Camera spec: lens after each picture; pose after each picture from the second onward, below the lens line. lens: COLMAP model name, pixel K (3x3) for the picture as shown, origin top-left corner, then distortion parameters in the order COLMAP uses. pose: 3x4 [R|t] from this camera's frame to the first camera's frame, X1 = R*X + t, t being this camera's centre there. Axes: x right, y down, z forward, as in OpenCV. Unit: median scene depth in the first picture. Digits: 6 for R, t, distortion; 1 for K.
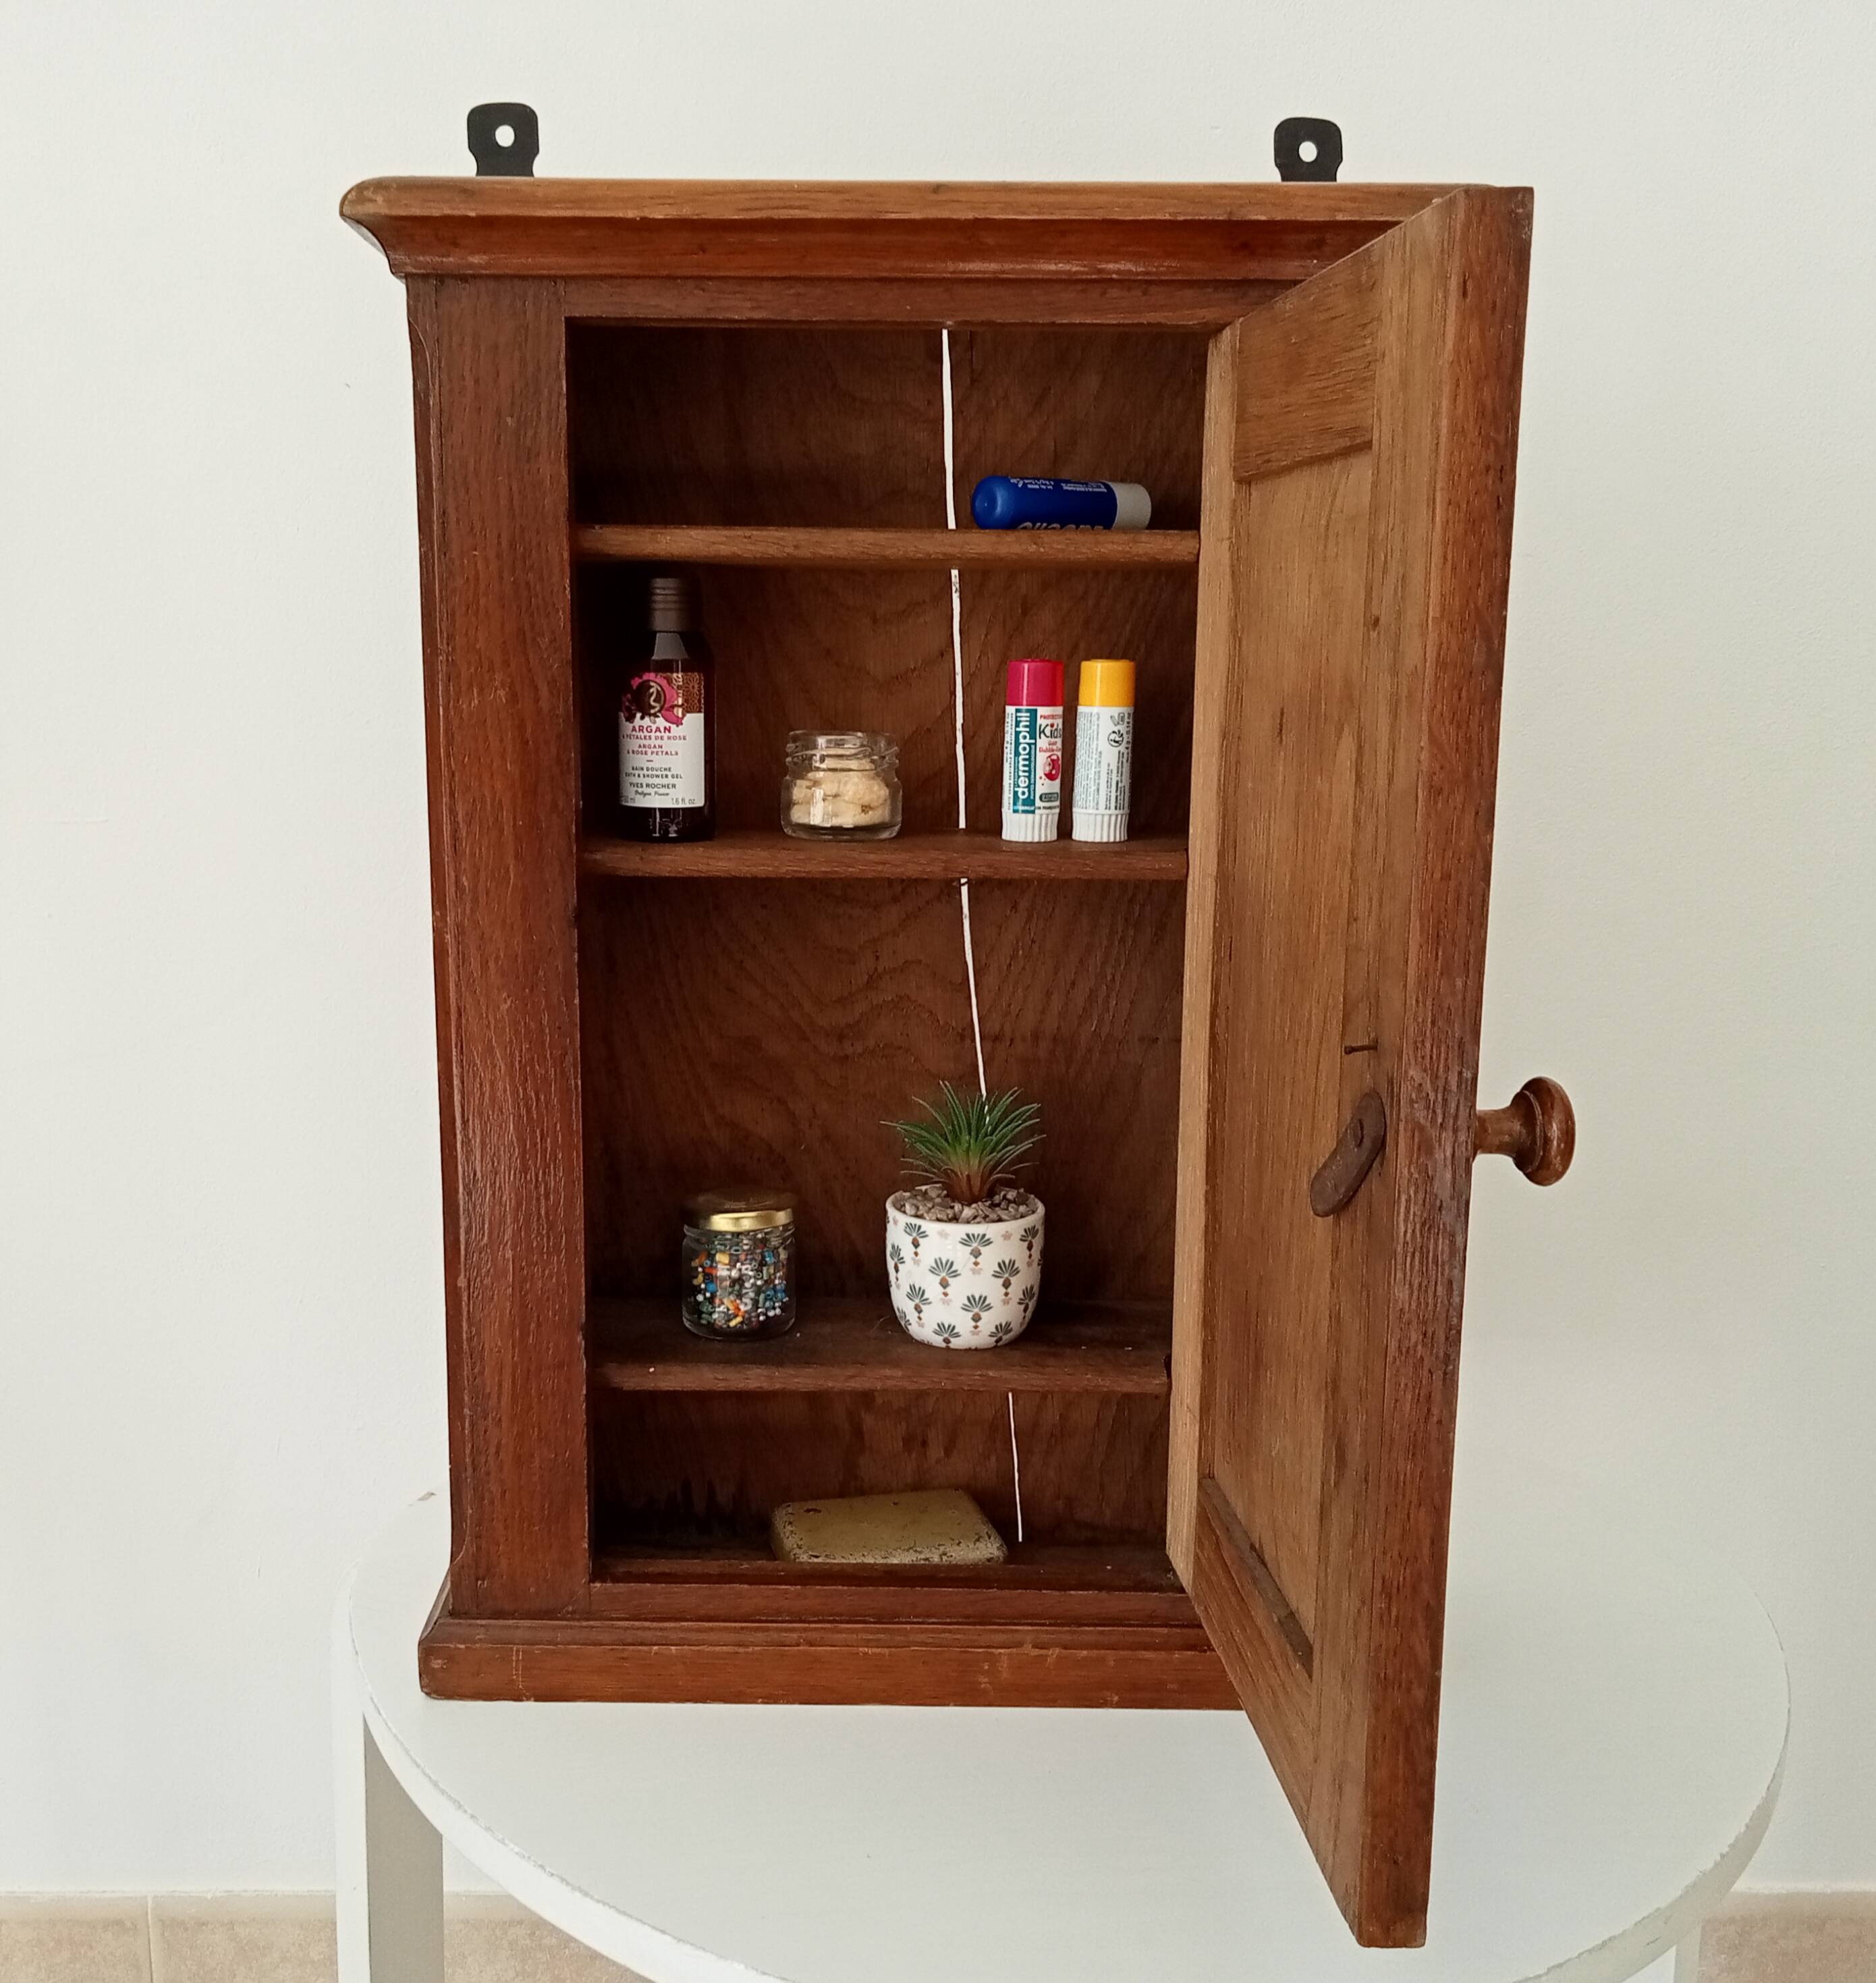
lens RADIAL K [[1909.3, 0, 795.9], [0, 1909.3, 983.0], [0, 0, 1]] dist [0.014731, -0.000695]
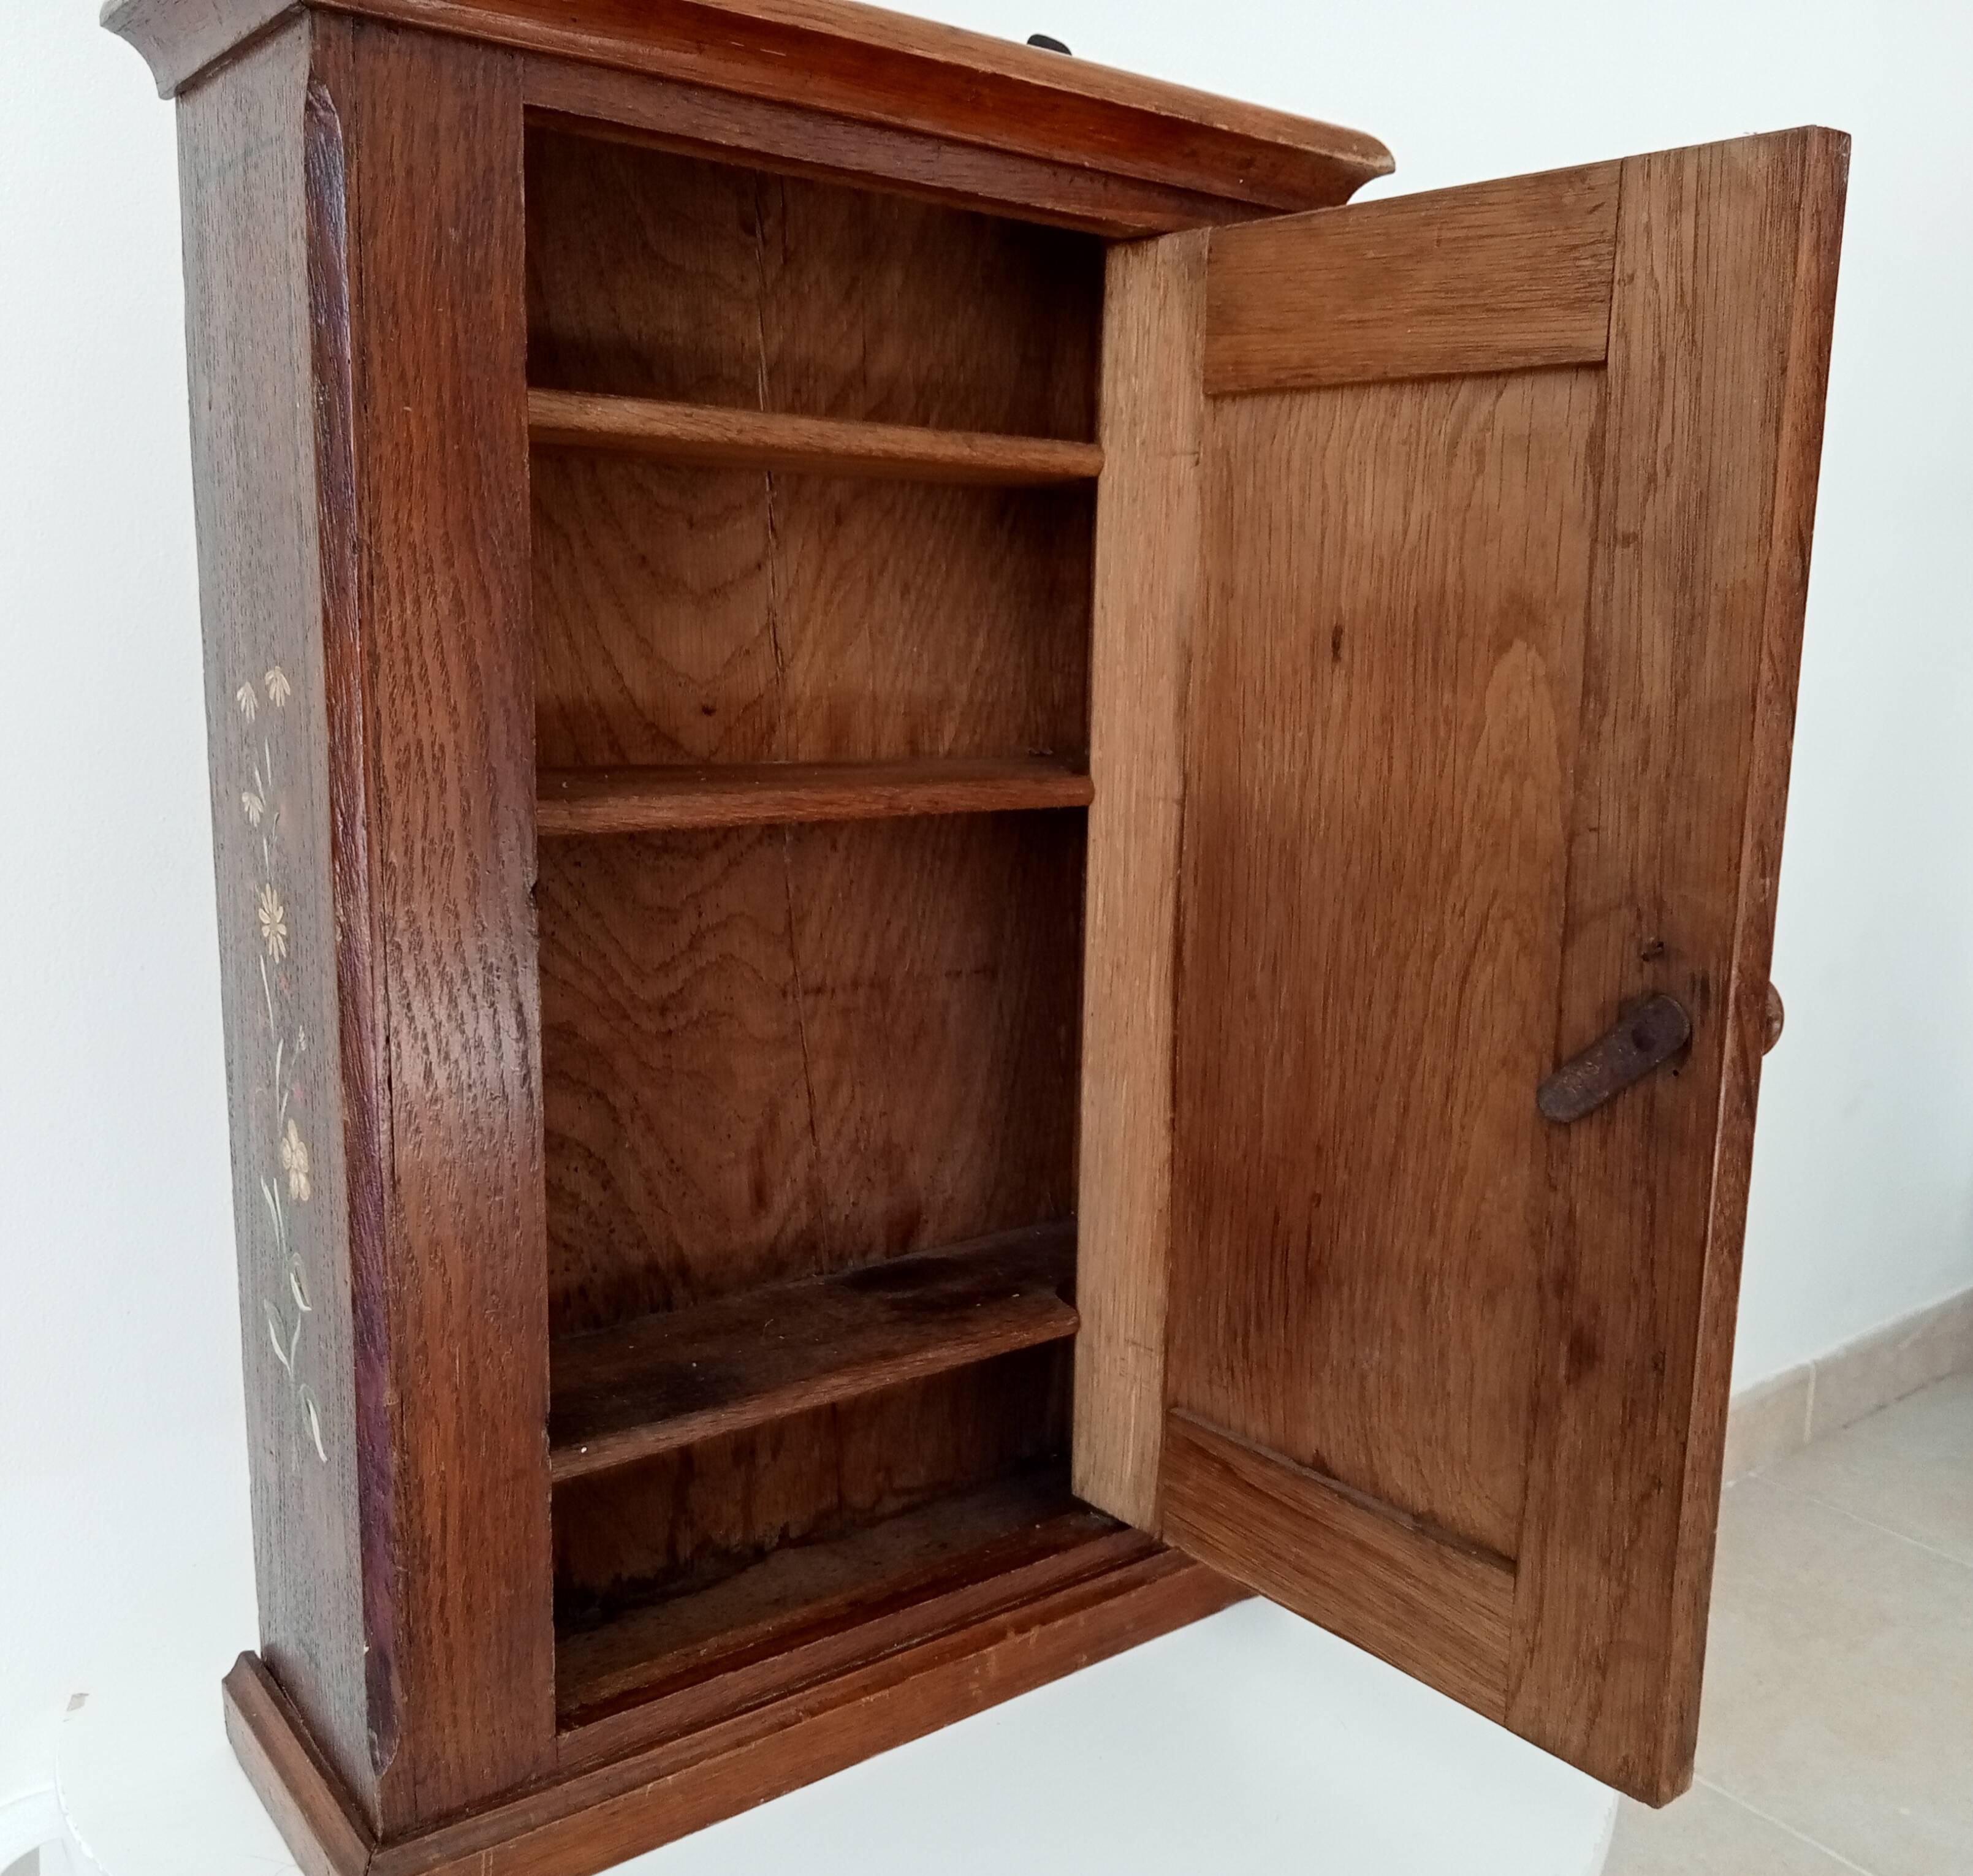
lens RADIAL K [[1816.6, 0, 959.4], [0, 1816.6, 908.8], [0, 0, 1]] dist [0.008390, -0.008713]
pose [[0.800972, -0.086971, 0.592351, -0.412100], [0.084492, 0.995911, 0.031973, -0.037539], [-0.592710, 0.024440, 0.805045, 0.308065]]
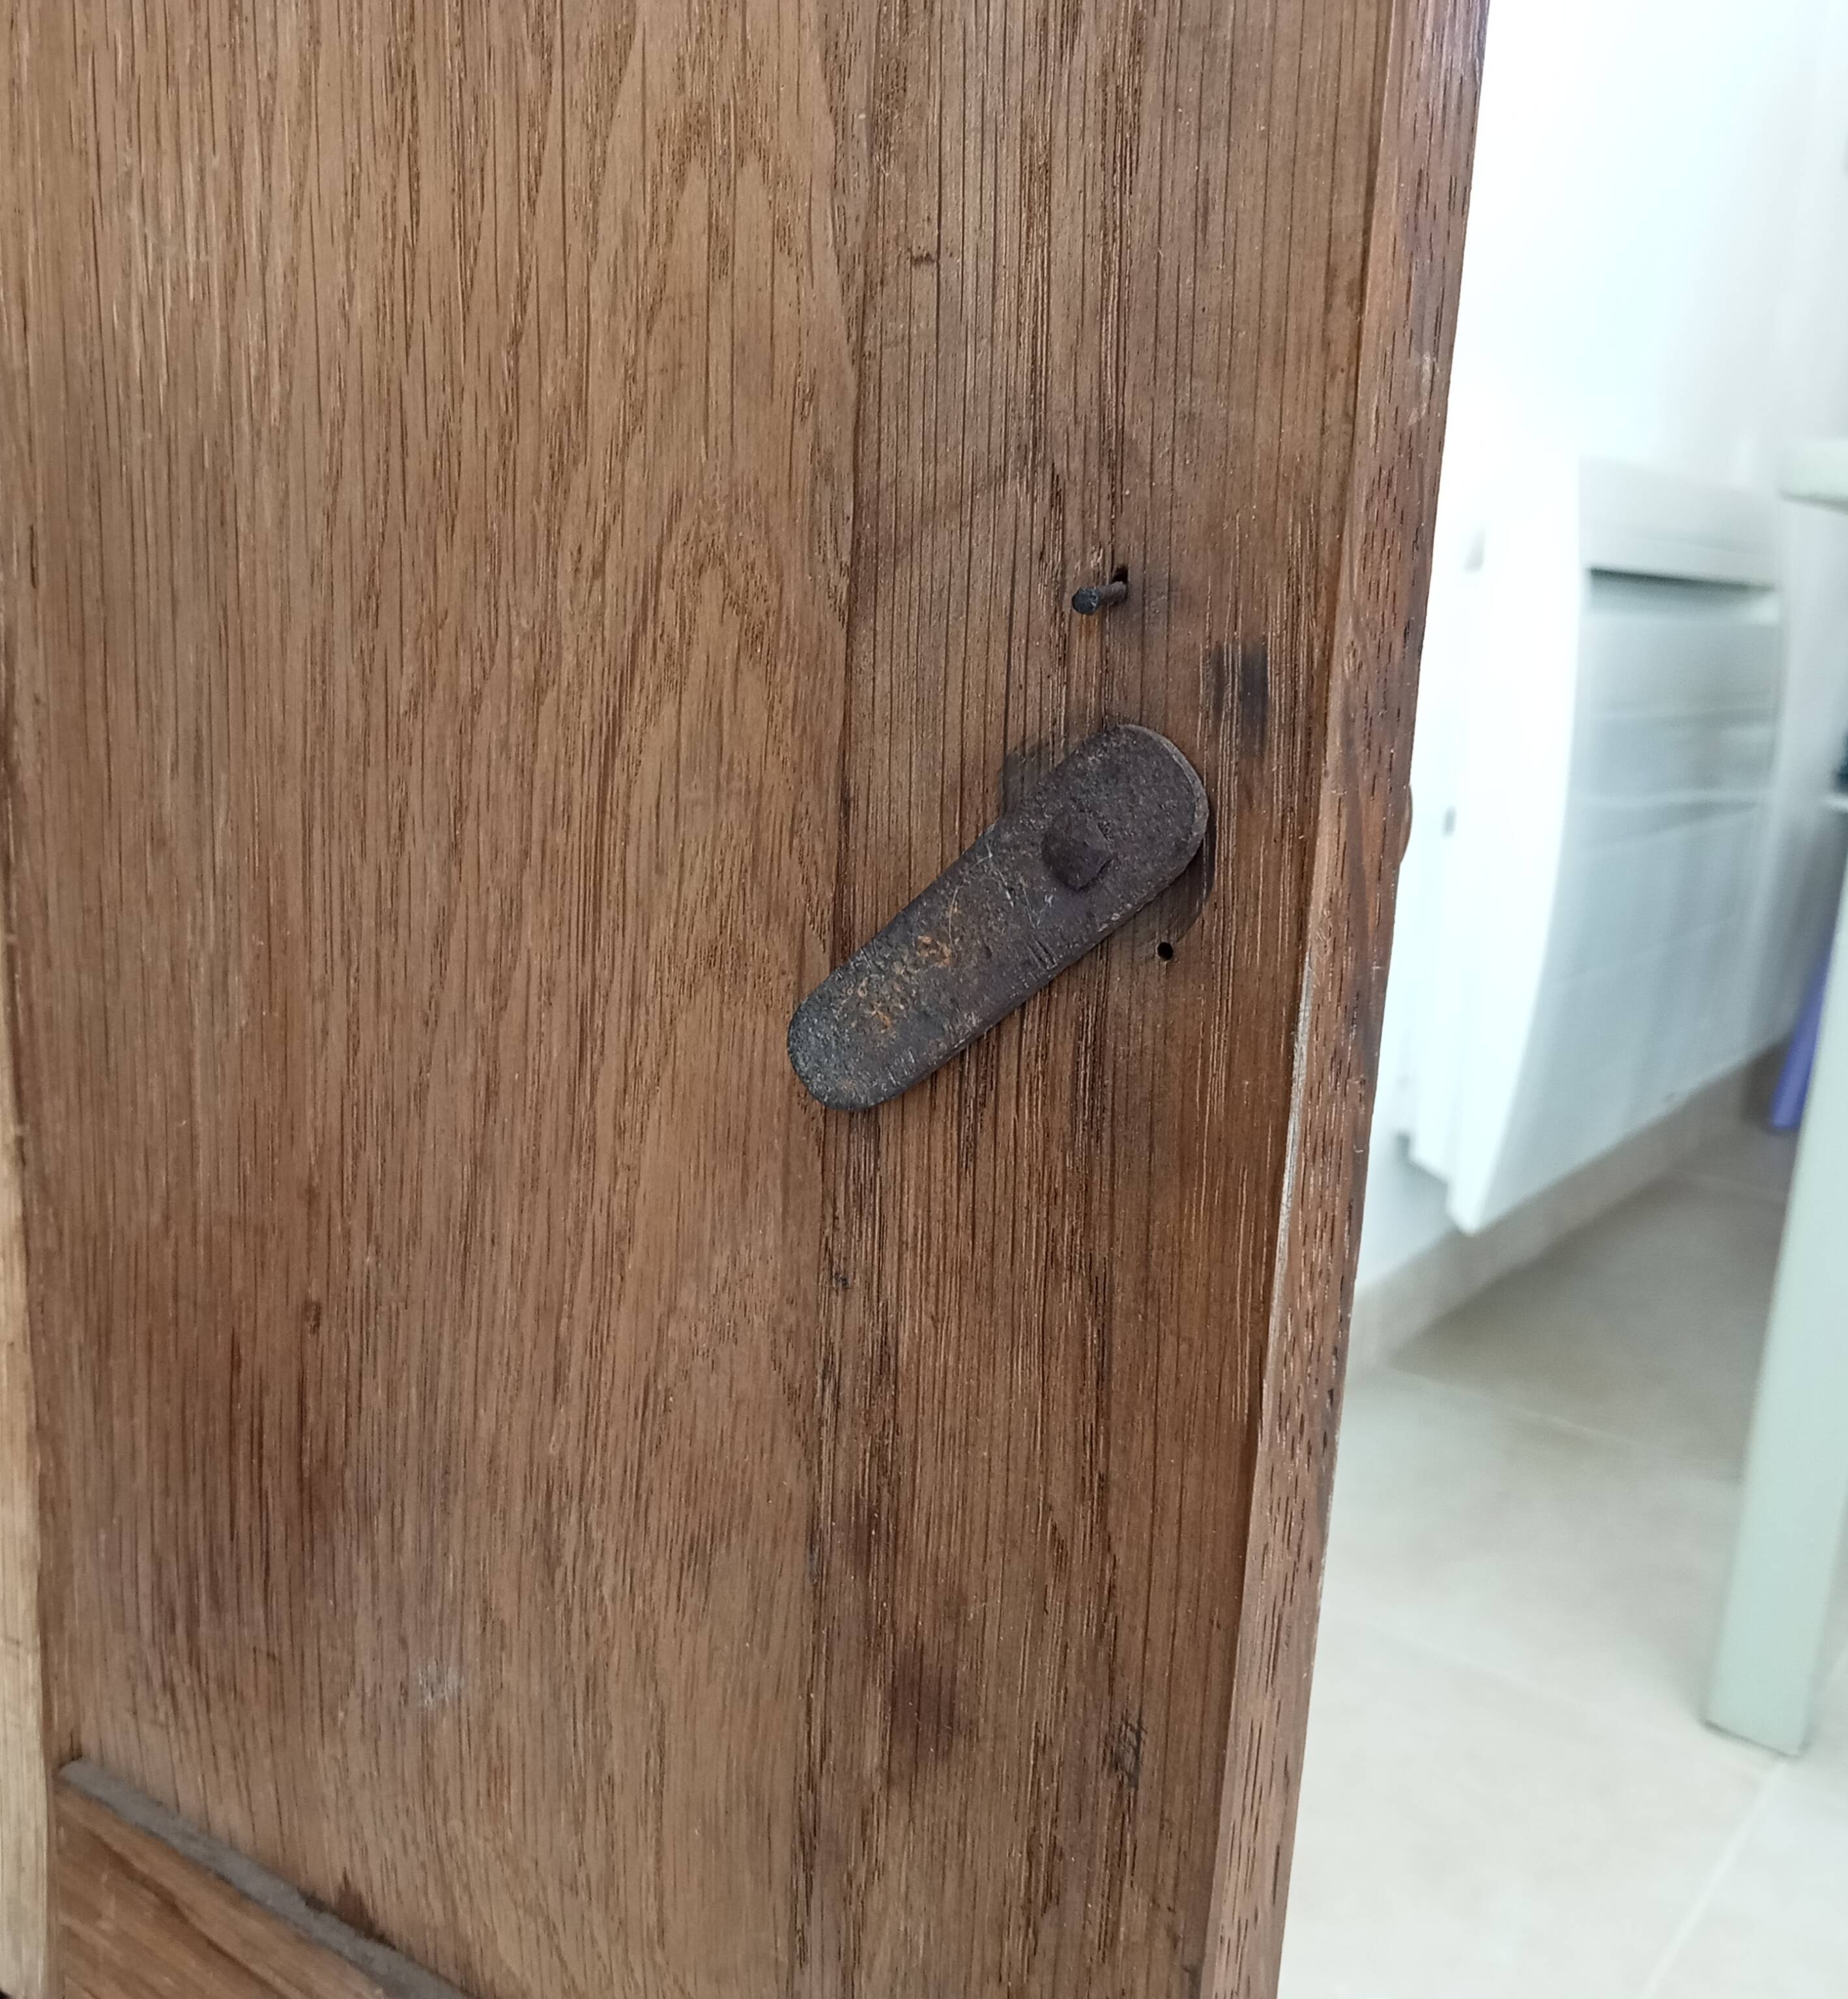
lens RADIAL K [[1789.0, 0, 883.4], [0, 1789.0, 918.8], [0, 0, 1]] dist [0.011361, -0.024707]
pose [[0.564344, -0.121467, 0.816555, 0.003008], [0.090619, 0.992254, 0.084973, 0.043206], [-0.820551, 0.026041, 0.570980, 0.604525]]
